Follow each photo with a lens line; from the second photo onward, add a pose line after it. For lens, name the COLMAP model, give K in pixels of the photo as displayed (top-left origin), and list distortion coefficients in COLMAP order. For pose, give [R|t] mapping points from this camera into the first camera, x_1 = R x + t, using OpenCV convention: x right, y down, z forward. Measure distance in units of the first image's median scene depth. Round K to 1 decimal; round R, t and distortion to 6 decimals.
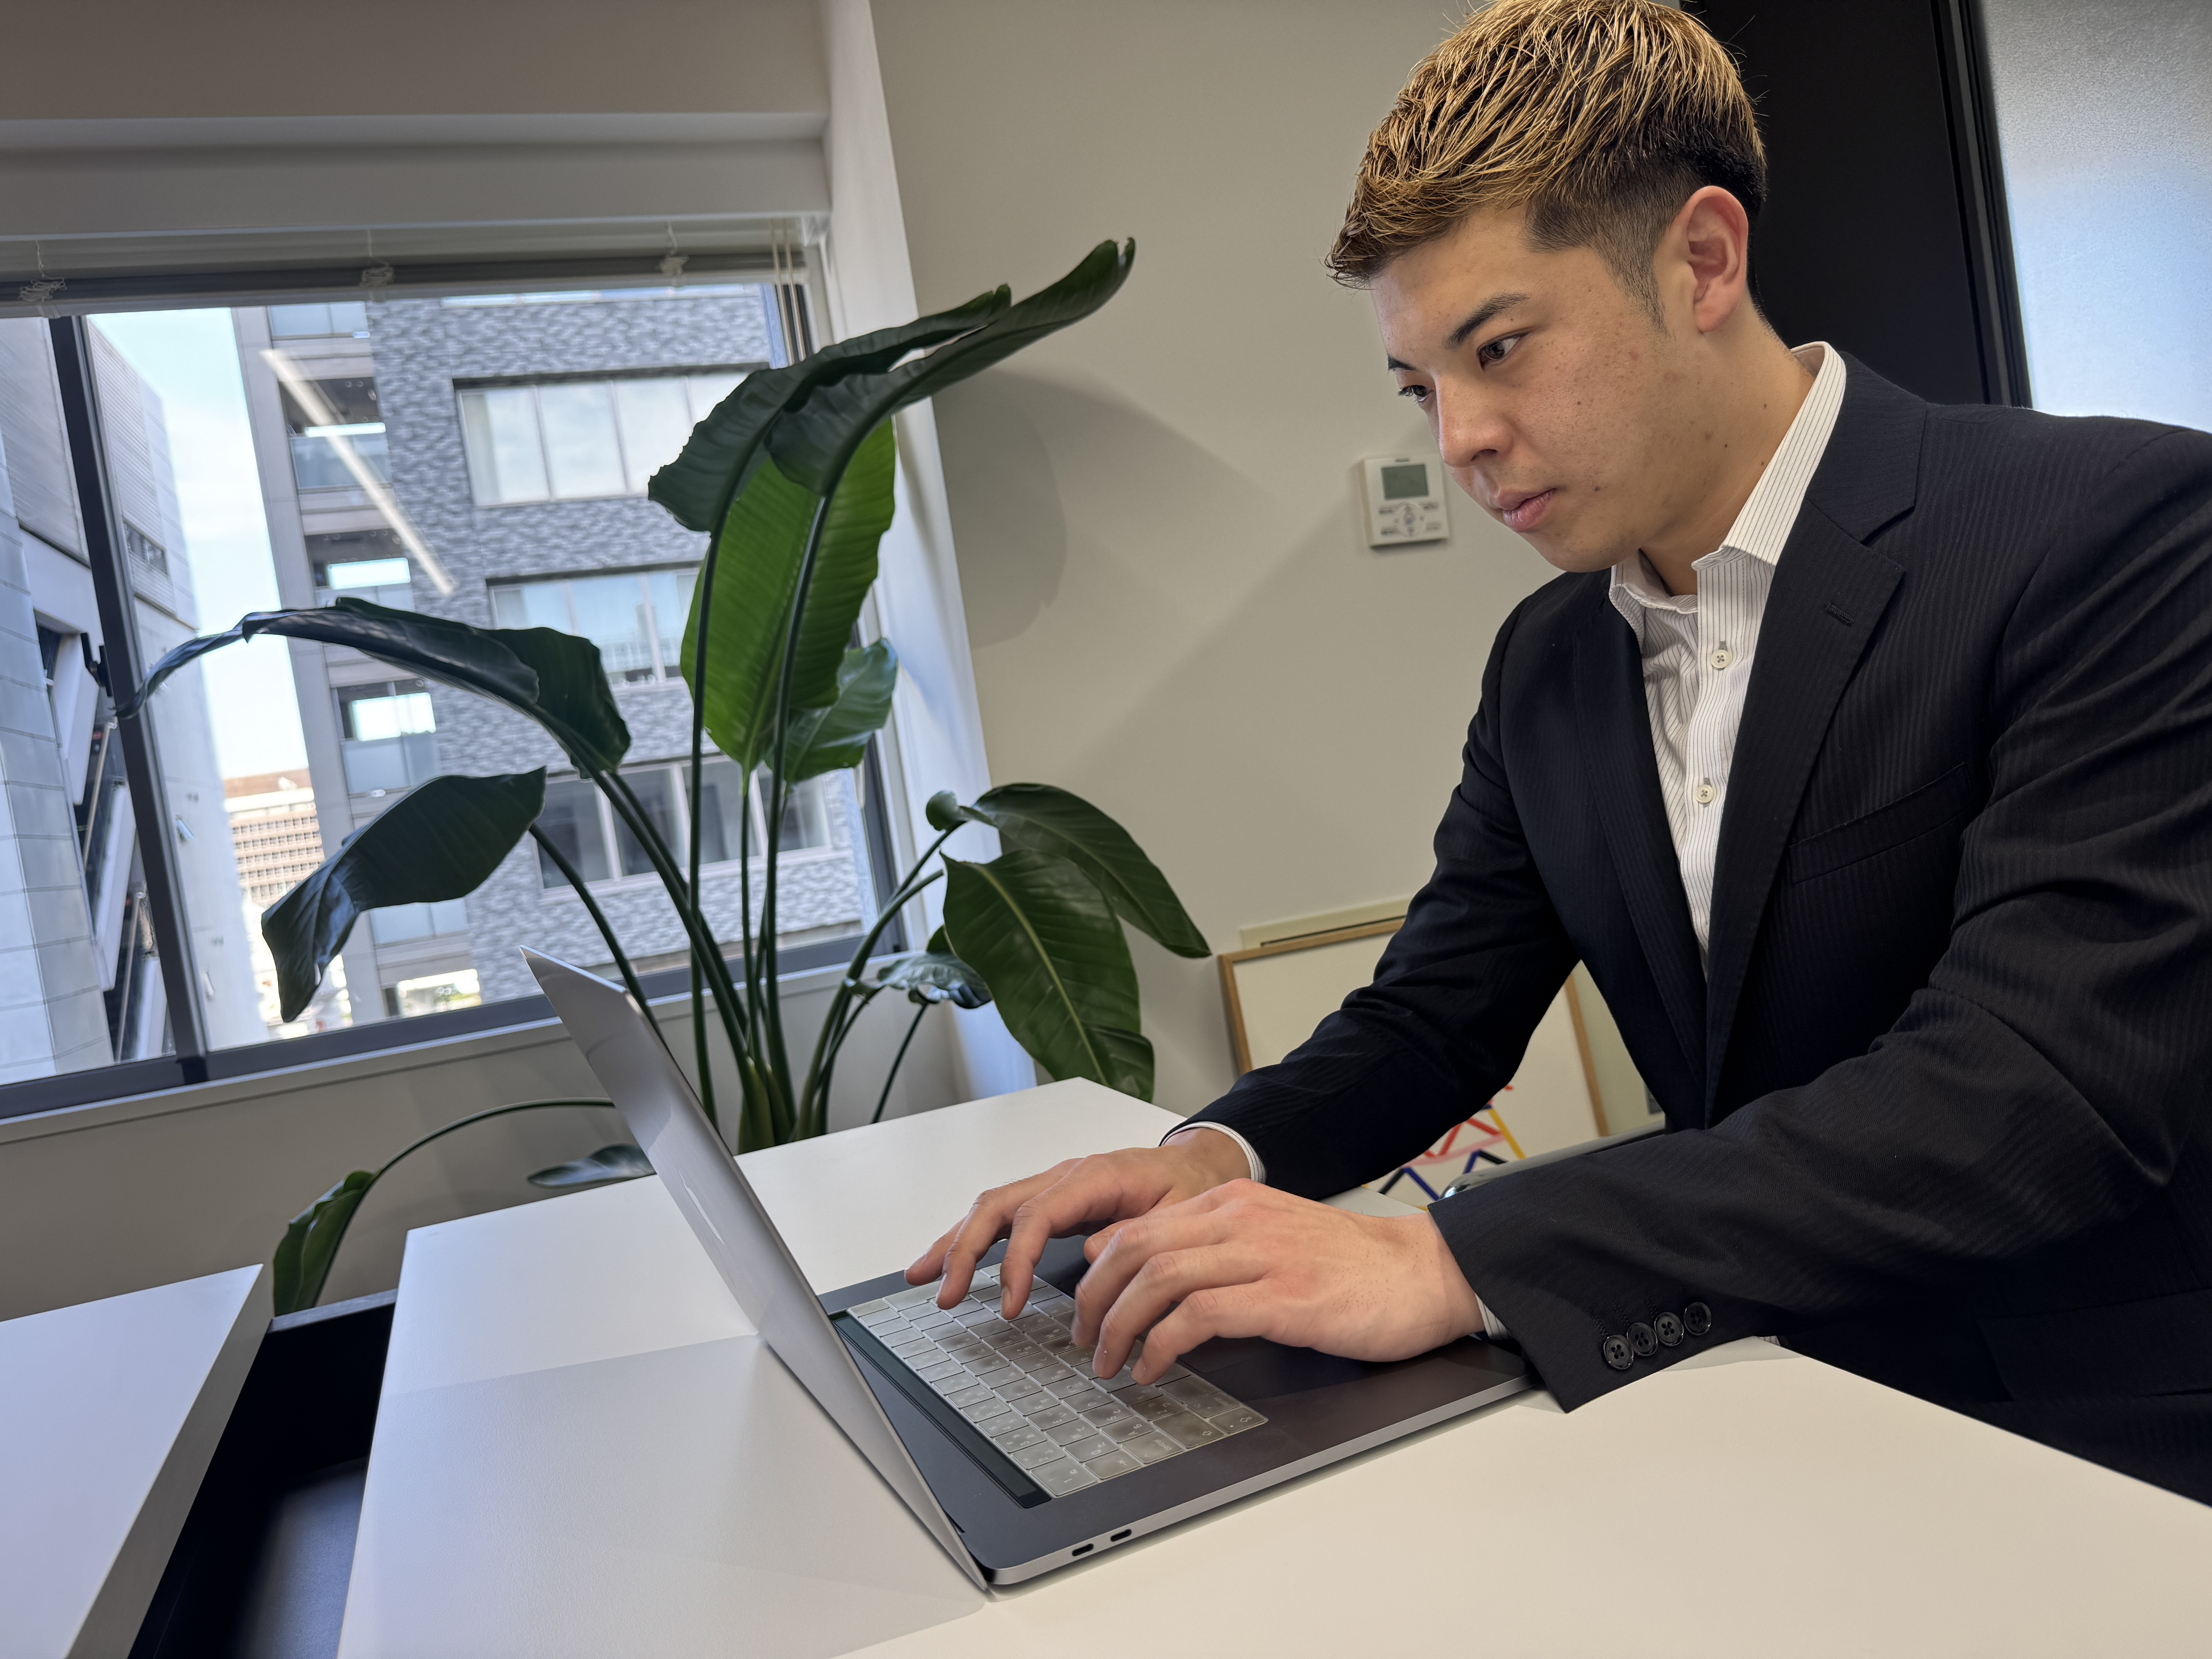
lens RADIAL K [[1481.9, 0, 1099.1], [0, 1481.9, 831.2], [0, 0, 1]] dist [-0.008274, -0.002376]
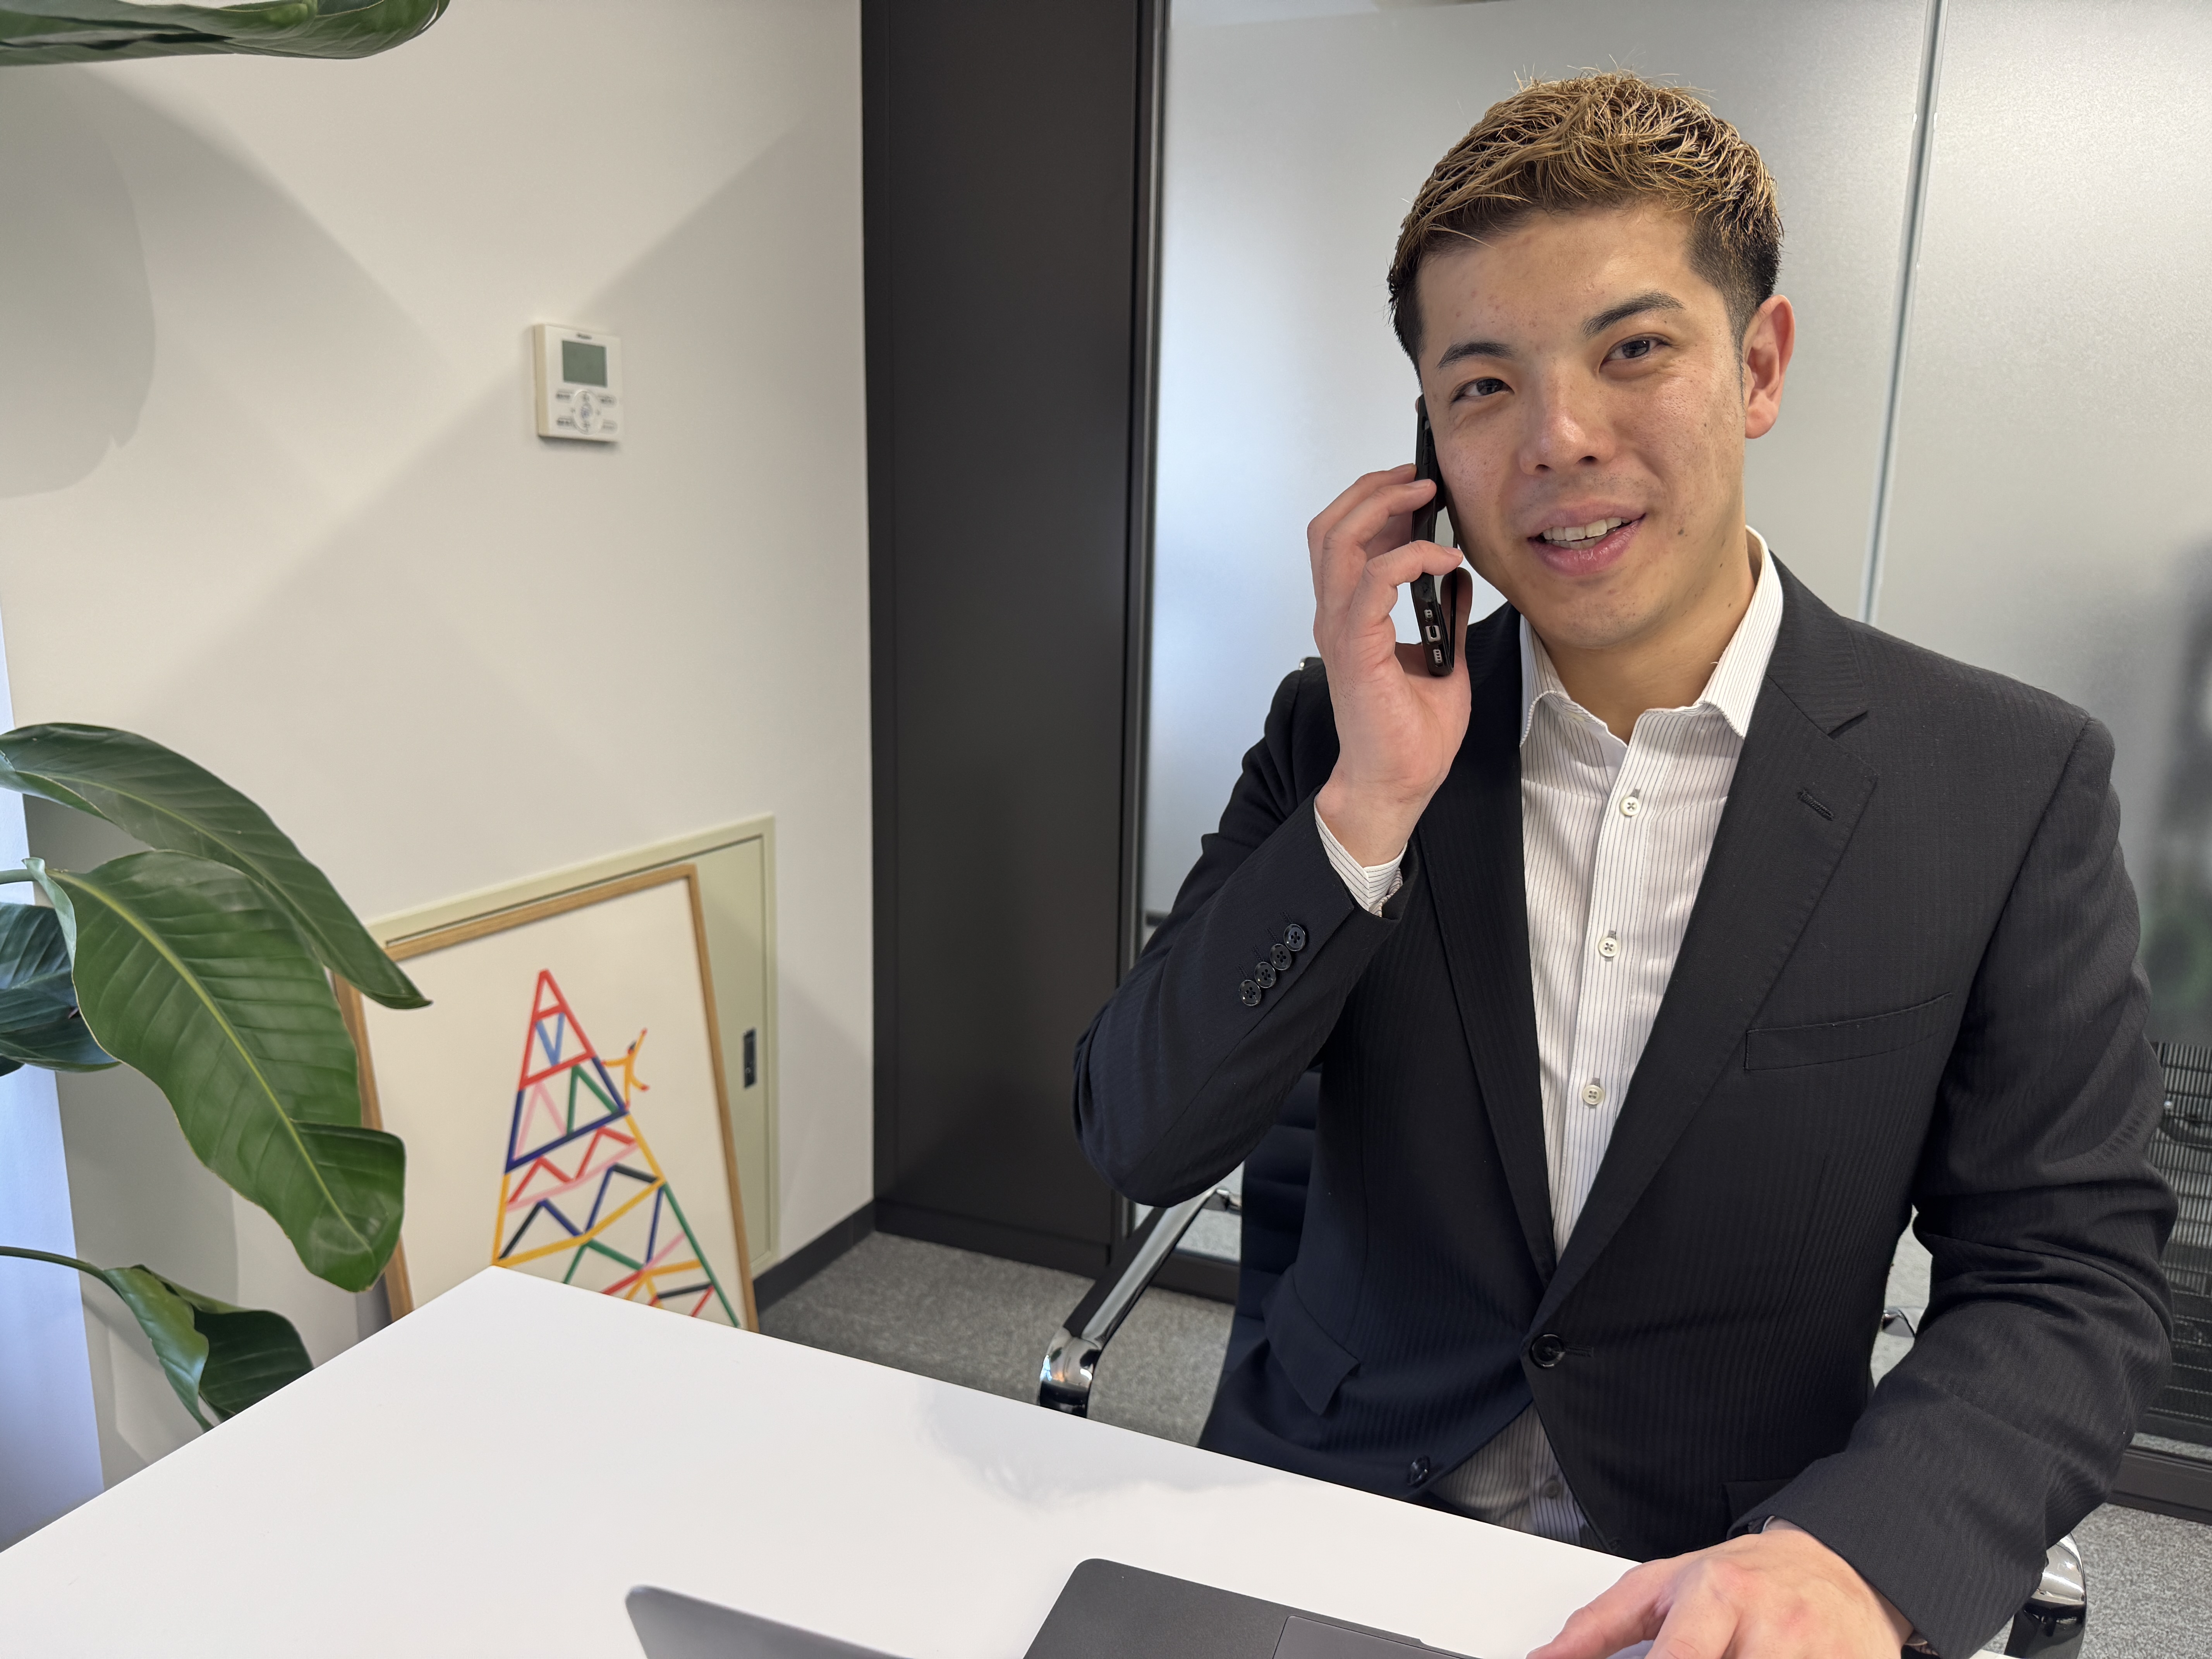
lens RADIAL K [[1481.9, 0, 1105.1], [0, 1481.9, 820.6], [0, 0, 1]] dist [-0.008274, -0.002376]
pose [[0.654374, 0.006530, 0.756143, -0.214604], [-0.074066, 0.995708, 0.055498, -0.054765], [-0.752535, -0.092321, 0.652049, 0.242608]]
